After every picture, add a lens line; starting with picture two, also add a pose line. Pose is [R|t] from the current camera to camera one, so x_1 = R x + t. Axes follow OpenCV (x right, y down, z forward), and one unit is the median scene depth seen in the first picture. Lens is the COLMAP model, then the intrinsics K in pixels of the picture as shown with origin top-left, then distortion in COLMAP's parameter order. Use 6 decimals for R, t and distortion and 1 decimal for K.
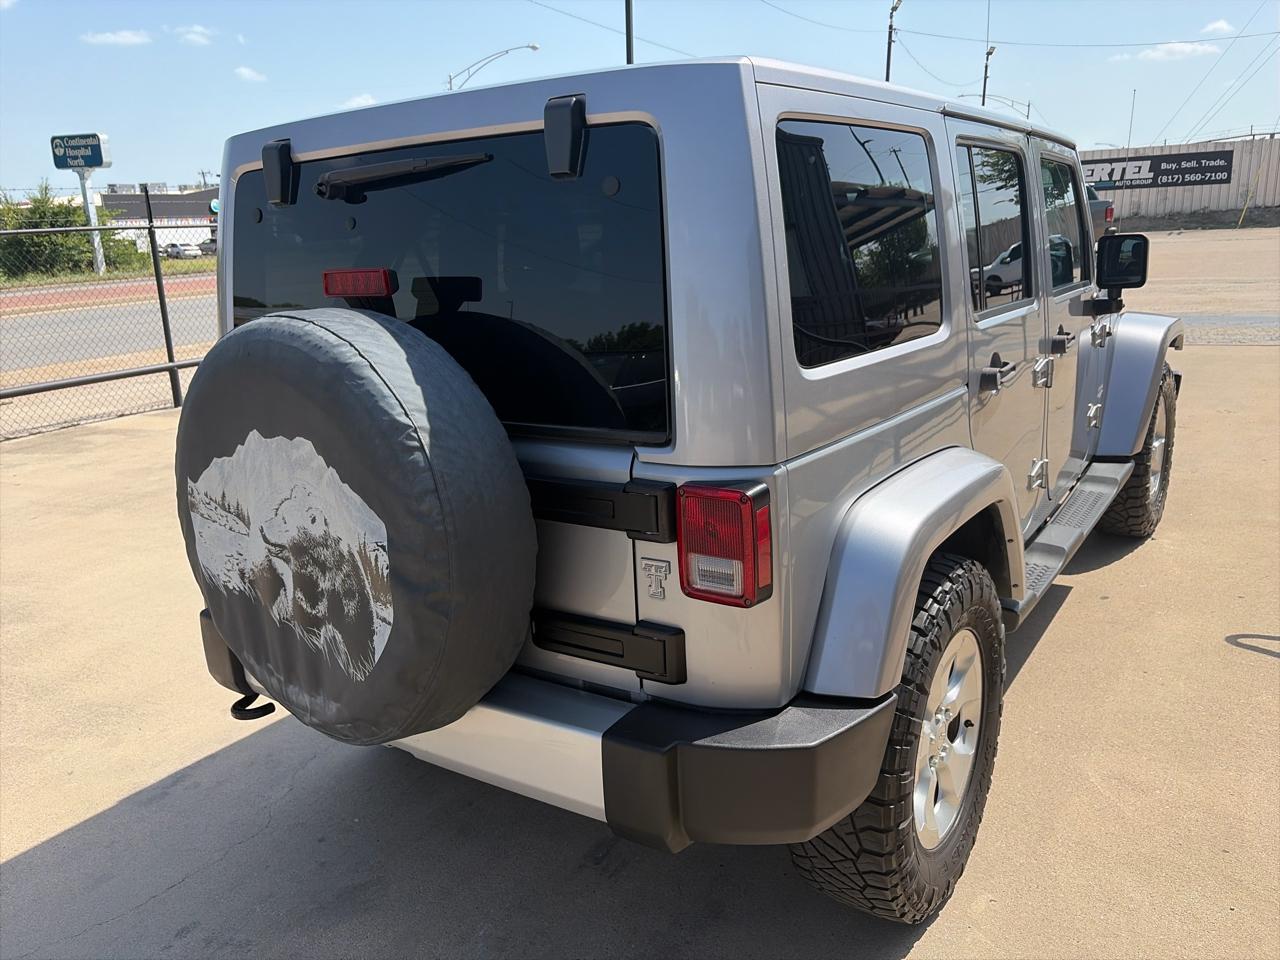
lens RADIAL K [[987.4, 0, 650.7], [0, 987.4, 481.8], [0, 0, 1]] dist [0.048891, -0.054140]
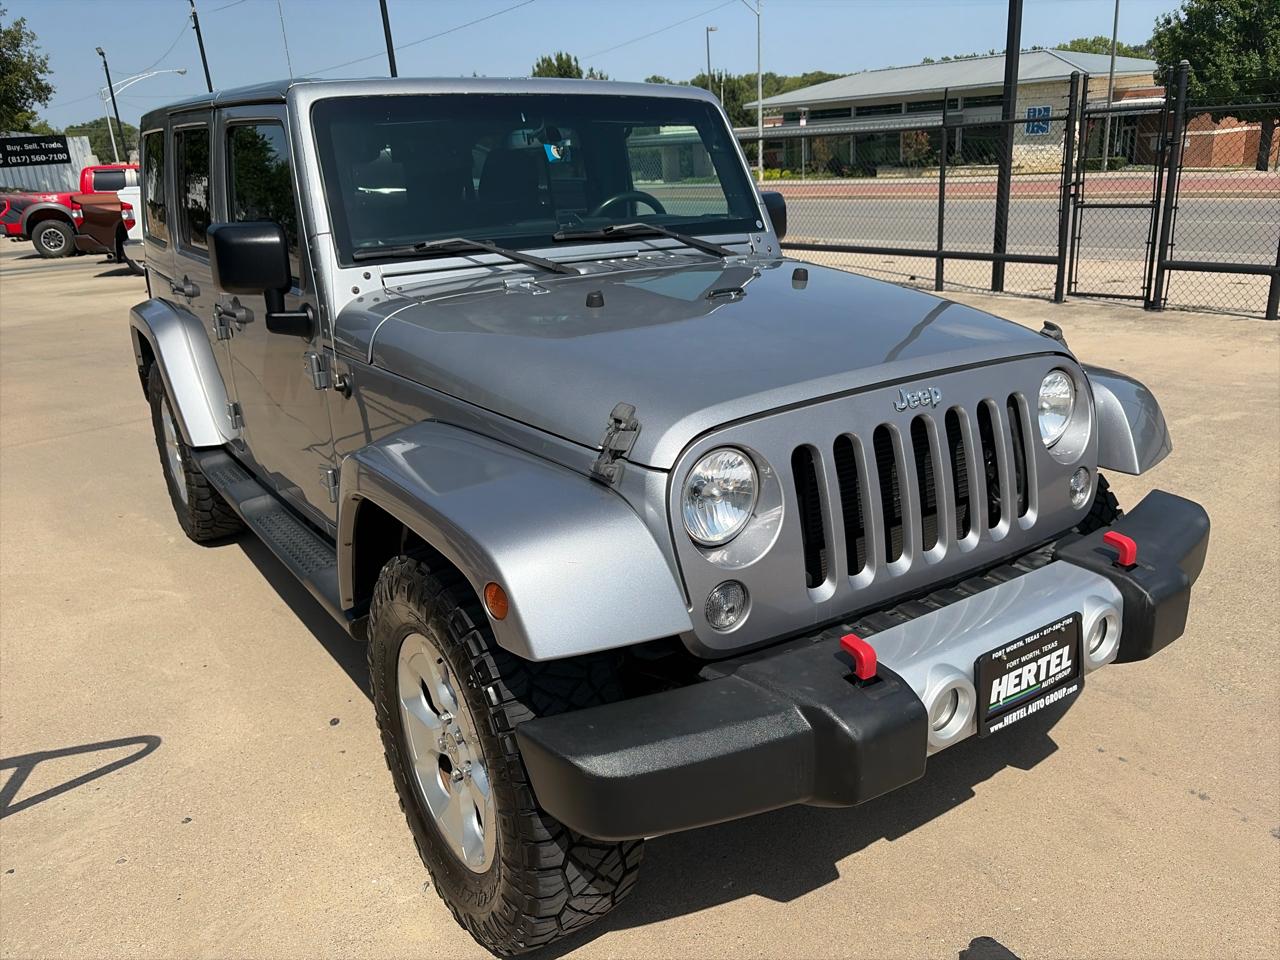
lens RADIAL K [[987.4, 0, 637.2], [0, 987.4, 479.2], [0, 0, 1]] dist [0.048891, -0.054140]
pose [[-0.380235, 0.346118, -0.857685, 1.572506], [-0.180698, 0.881667, 0.435904, -0.672520], [0.907067, 0.320728, -0.272698, 2.255108]]
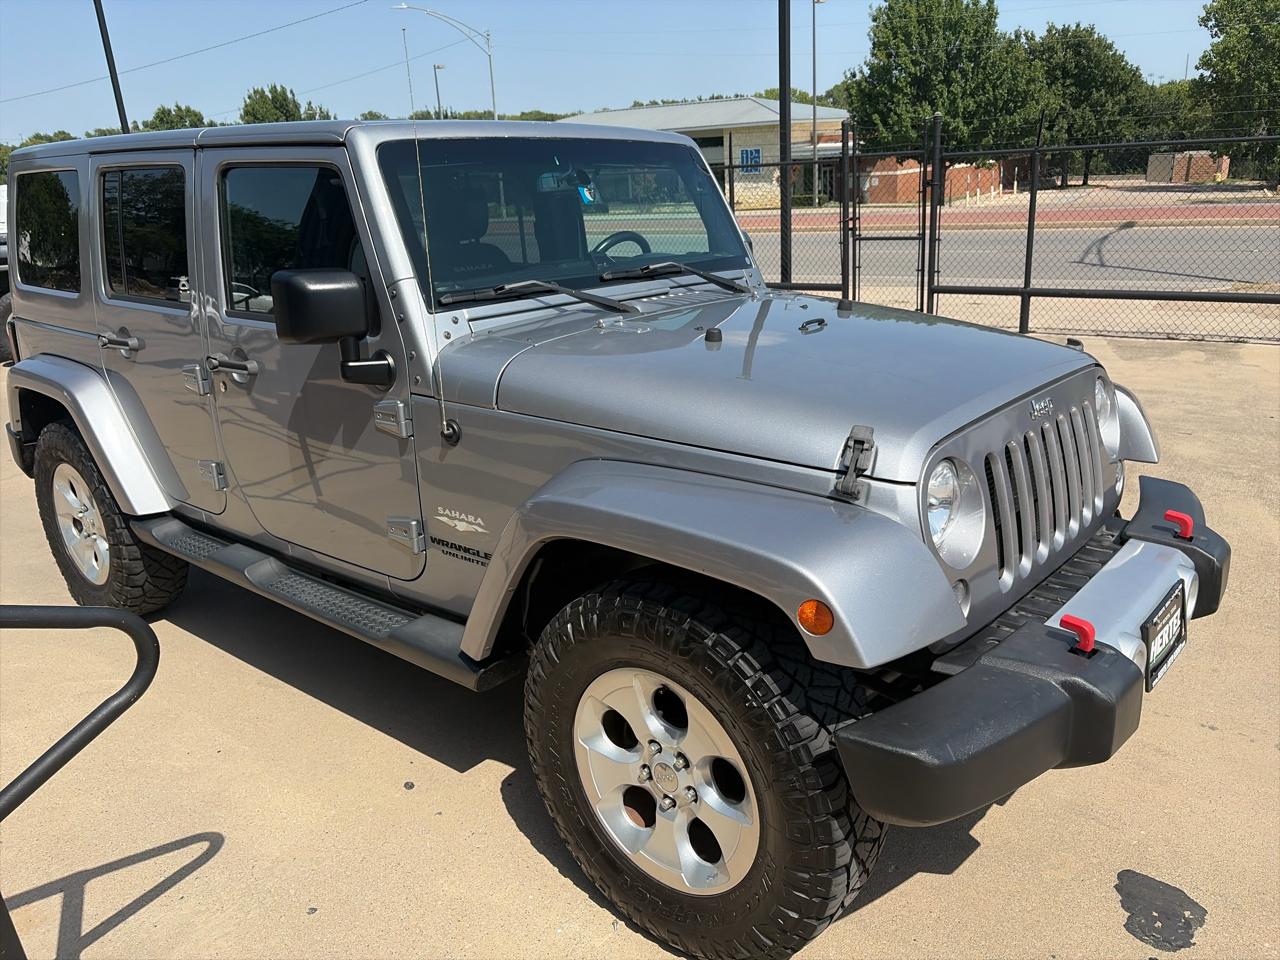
lens RADIAL K [[987.4, 0, 644.0], [0, 987.4, 474.2], [0, 0, 1]] dist [0.048891, -0.054140]
pose [[-0.112584, 0.332570, -0.936334, 1.708394], [-0.212375, 0.912496, 0.349639, -0.608113], [0.970681, 0.238218, -0.032103, 1.895418]]
